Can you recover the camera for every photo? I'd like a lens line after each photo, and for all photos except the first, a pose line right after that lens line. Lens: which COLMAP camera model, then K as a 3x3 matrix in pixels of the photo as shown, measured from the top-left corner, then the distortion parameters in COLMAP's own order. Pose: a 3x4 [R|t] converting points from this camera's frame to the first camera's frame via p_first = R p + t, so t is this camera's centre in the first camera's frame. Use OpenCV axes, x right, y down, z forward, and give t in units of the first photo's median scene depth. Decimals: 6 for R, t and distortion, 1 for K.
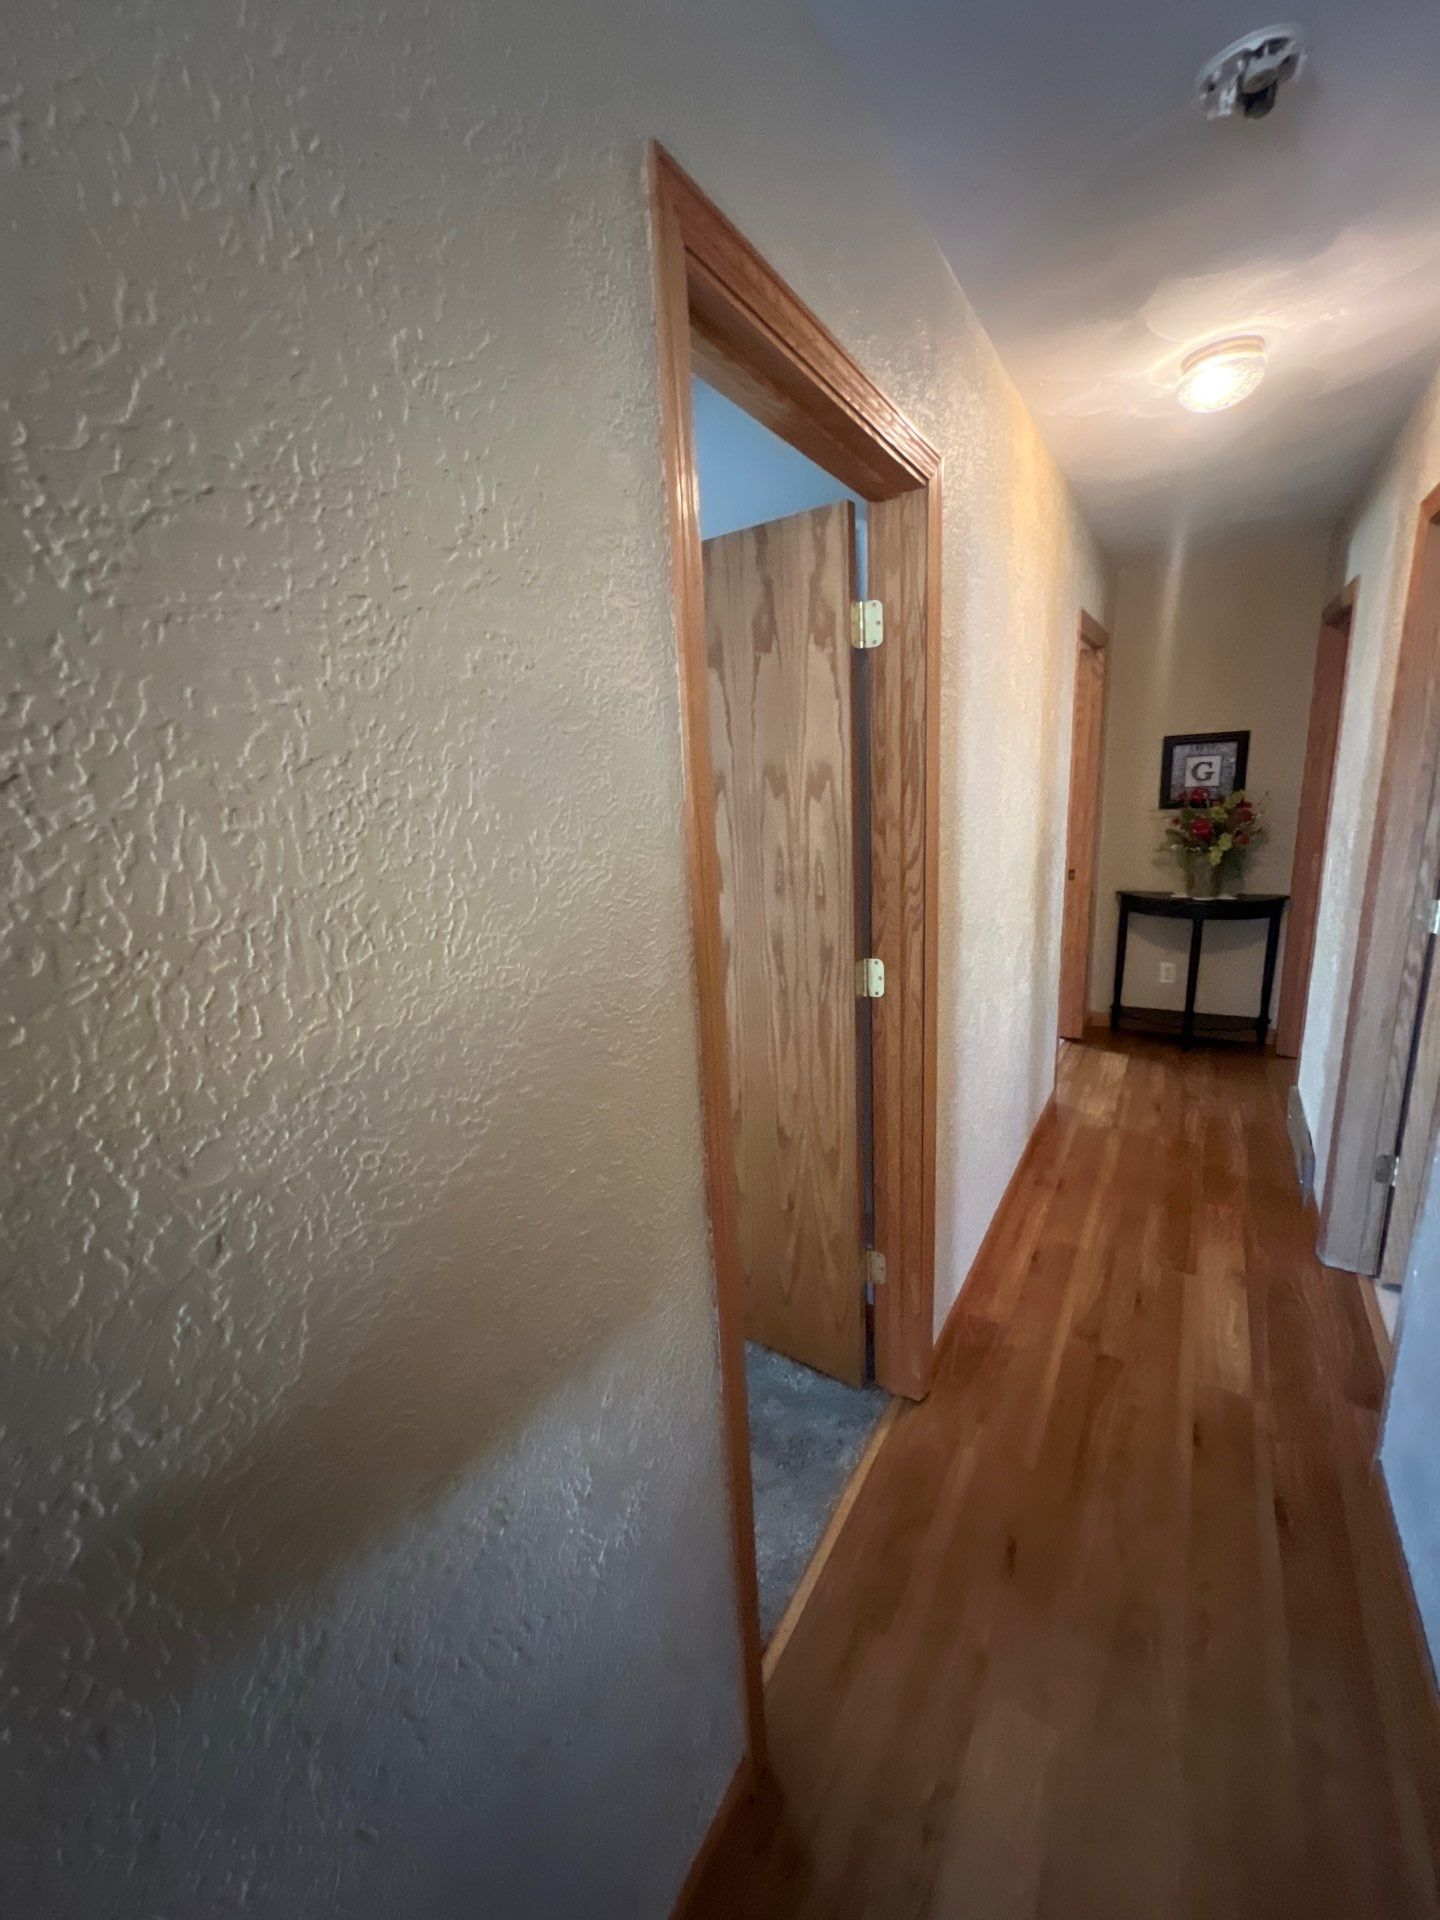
lens RADIAL K [[769.4, 0, 720.0], [0, 769.4, 960.0], [0, 0, 1]] dist [-0.001434, 0.000380]
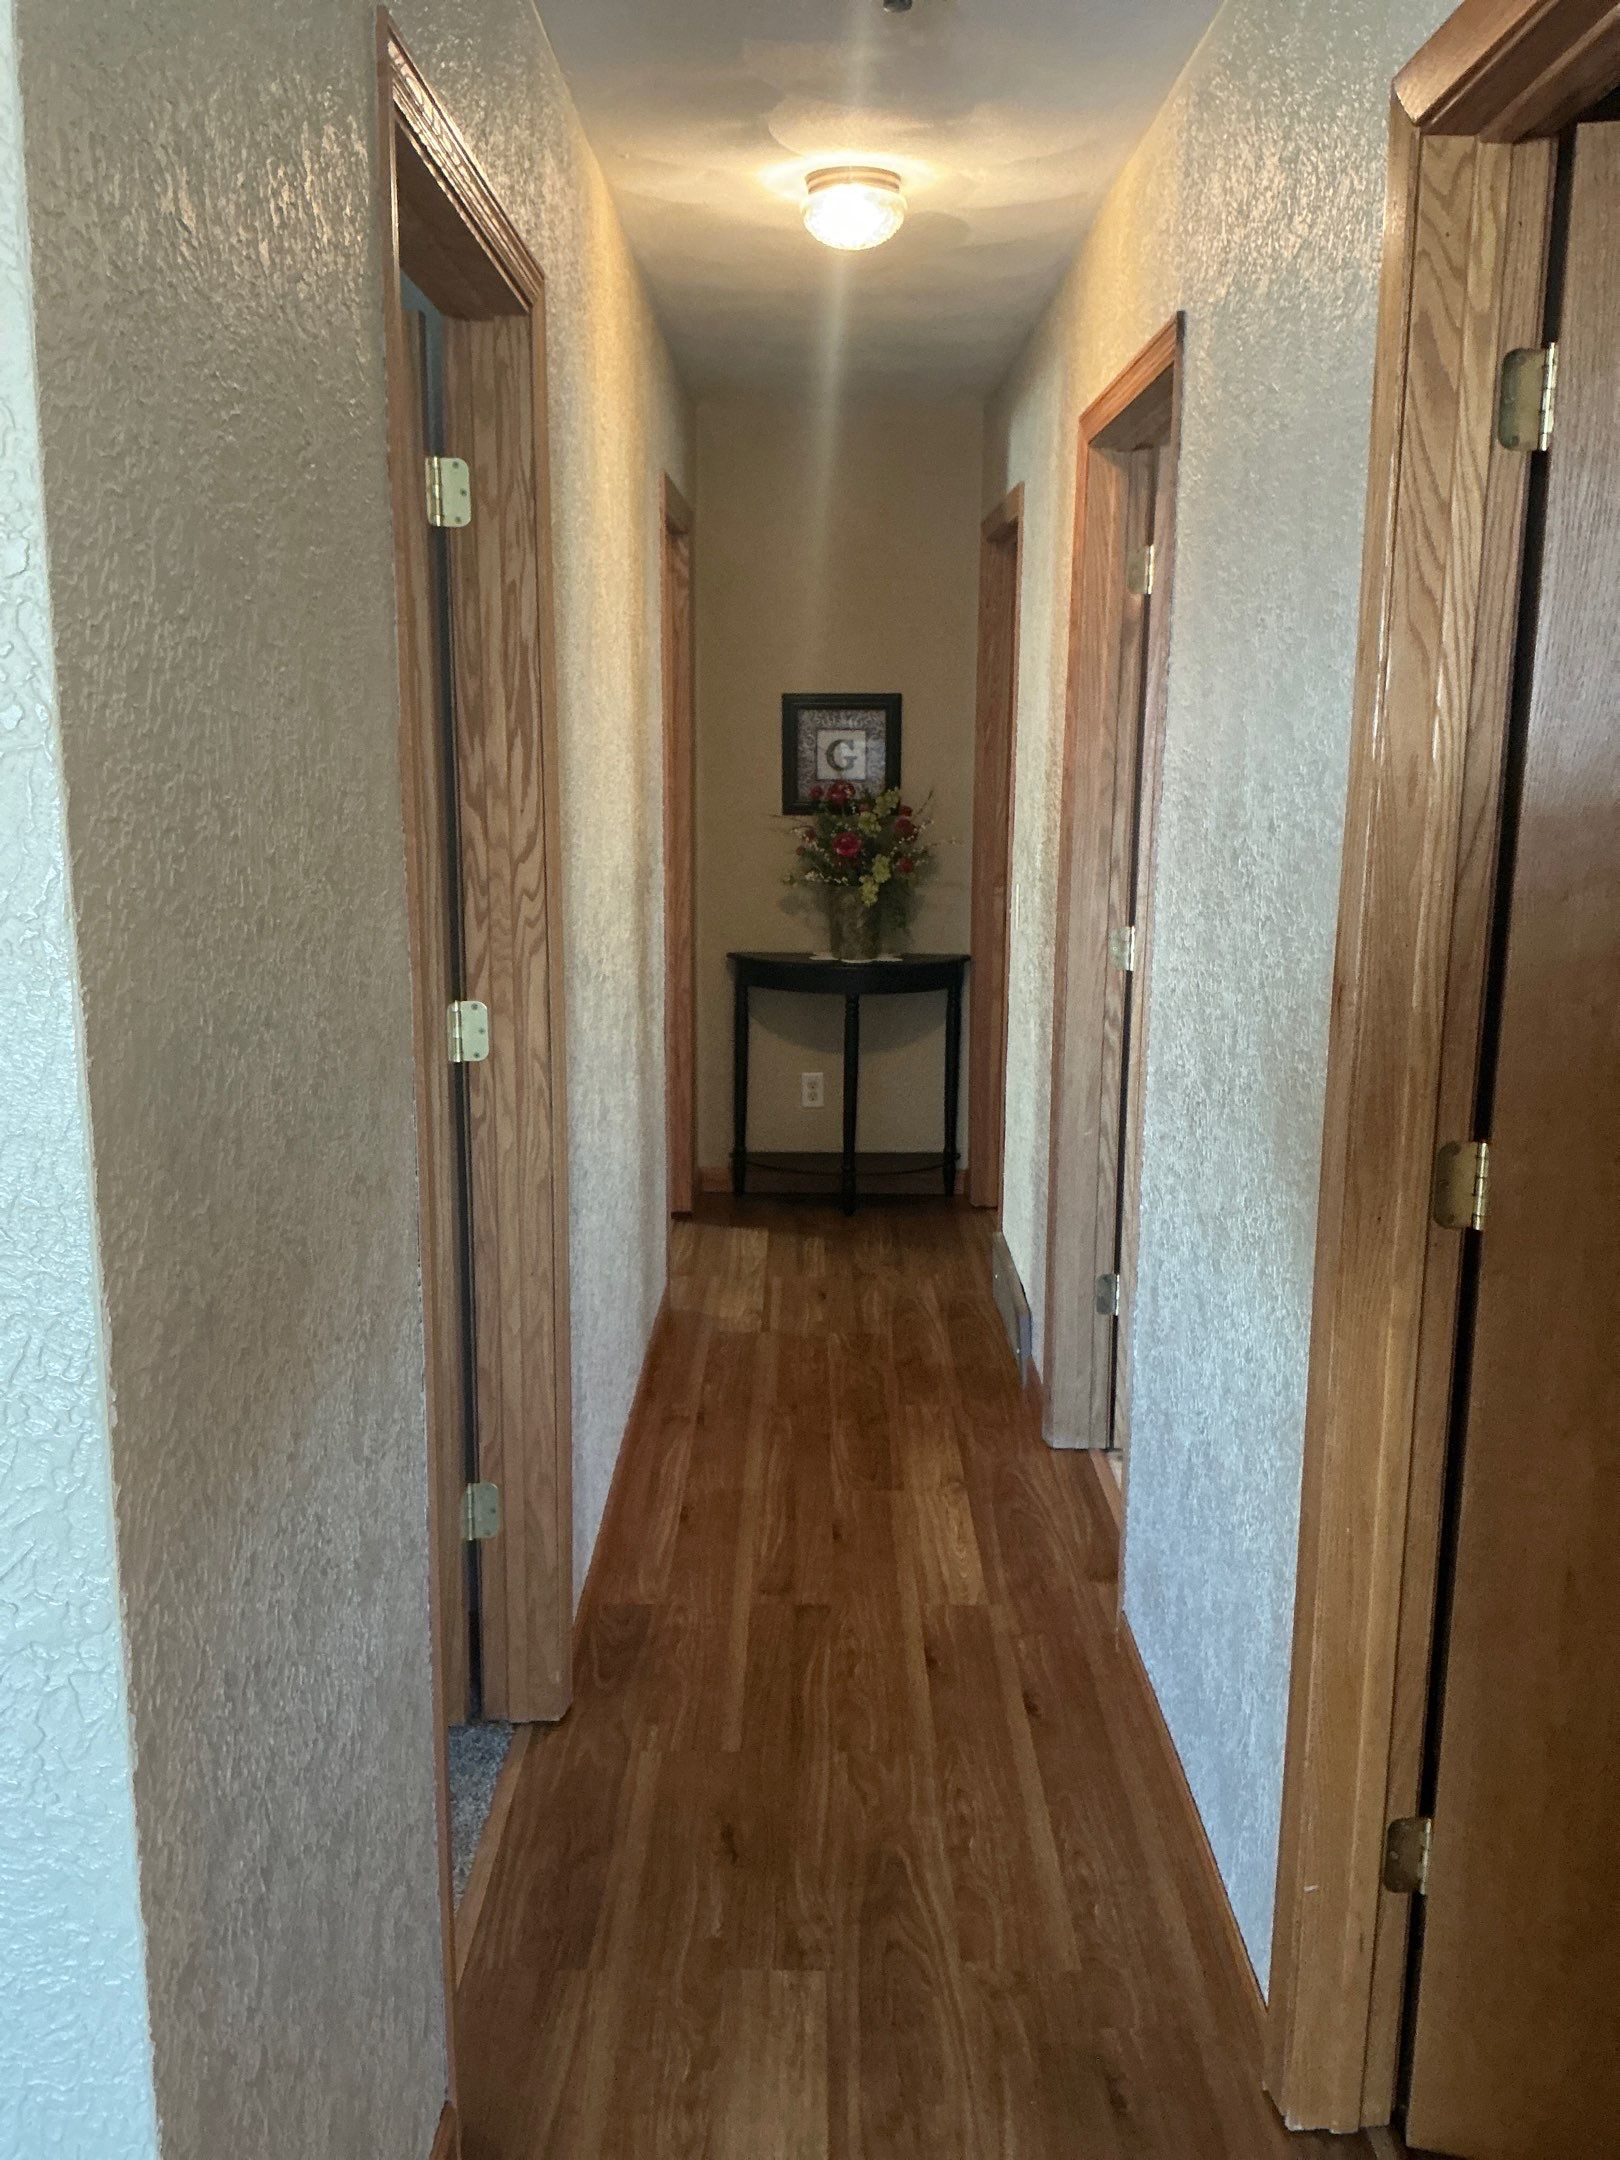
lens RADIAL K [[1775.5, 0, 808.0], [0, 1775.5, 1075.5], [0, 0, 1]] dist [0.148414, -0.295844]
pose [[0.852015, -0.040601, 0.521941, -0.243307], [0.068316, 0.997086, -0.033957, 0.092340], [-0.519041, 0.064589, 0.852306, -0.298980]]
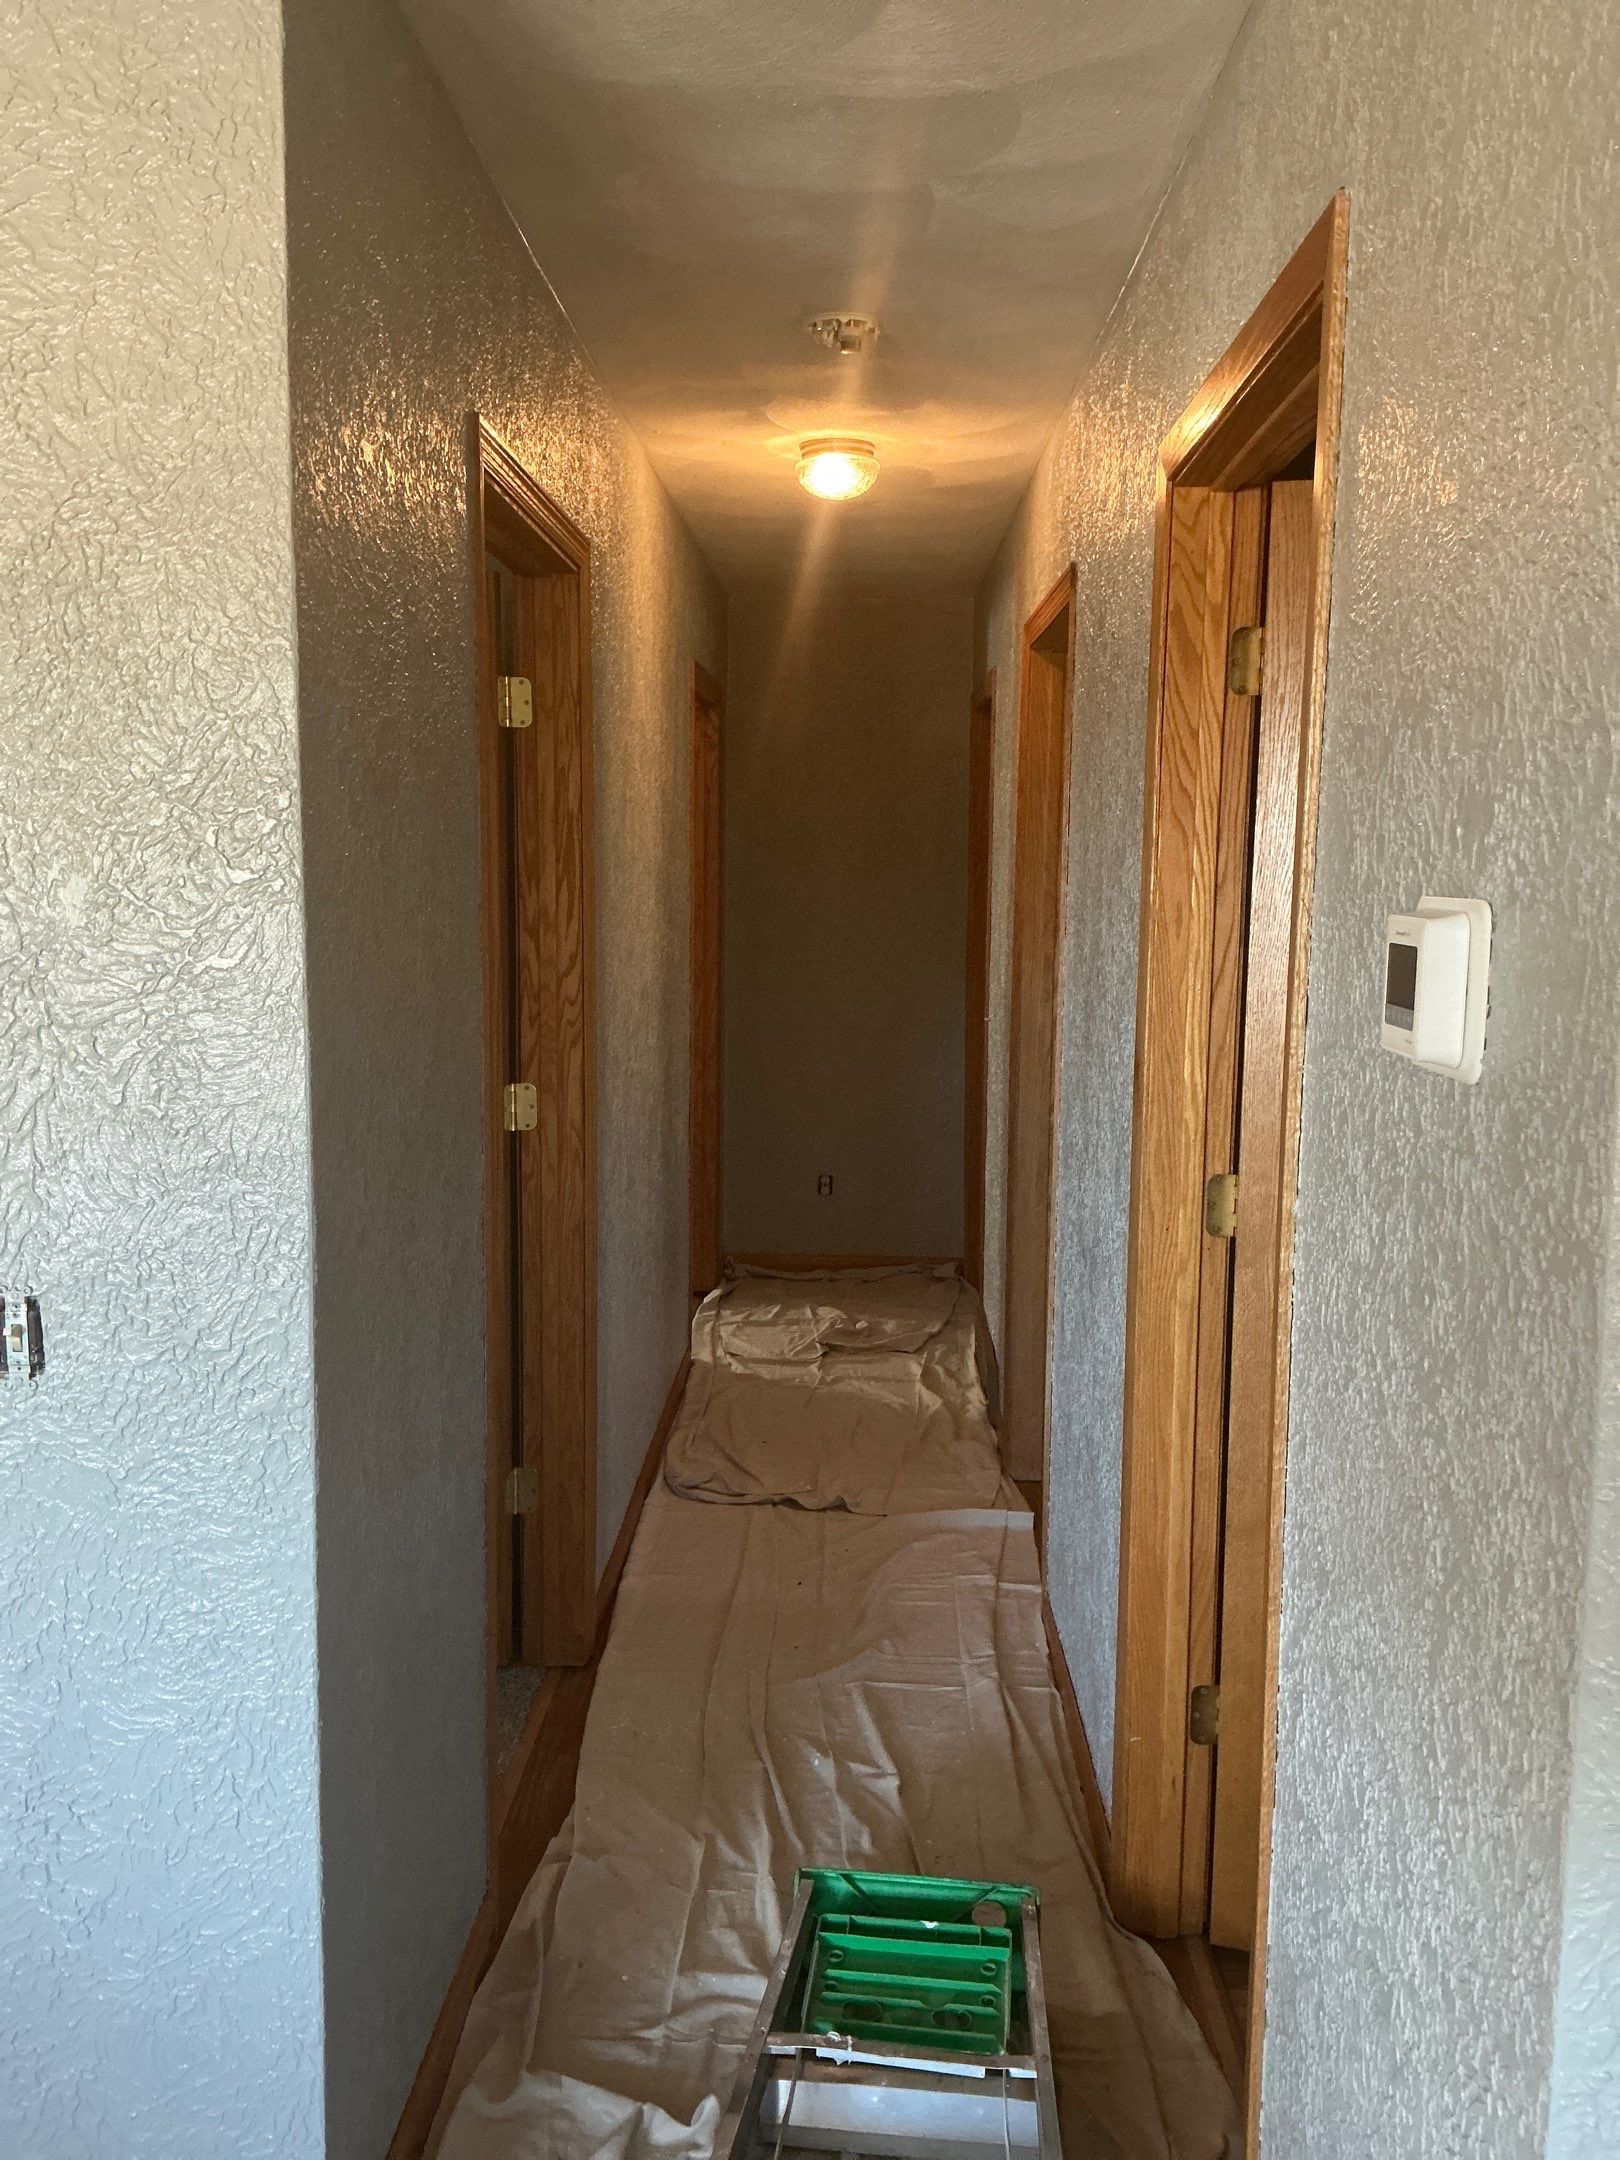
lens RADIAL K [[1775.5, 0, 808.0], [0, 1775.5, 1075.5], [0, 0, 1]] dist [0.148414, -0.295844]
pose [[0.866969, 0.002206, 0.498357, -0.352246], [0.059147, 0.992467, -0.107288, 0.152499], [-0.494840, 0.122492, 0.860308, -0.581624]]
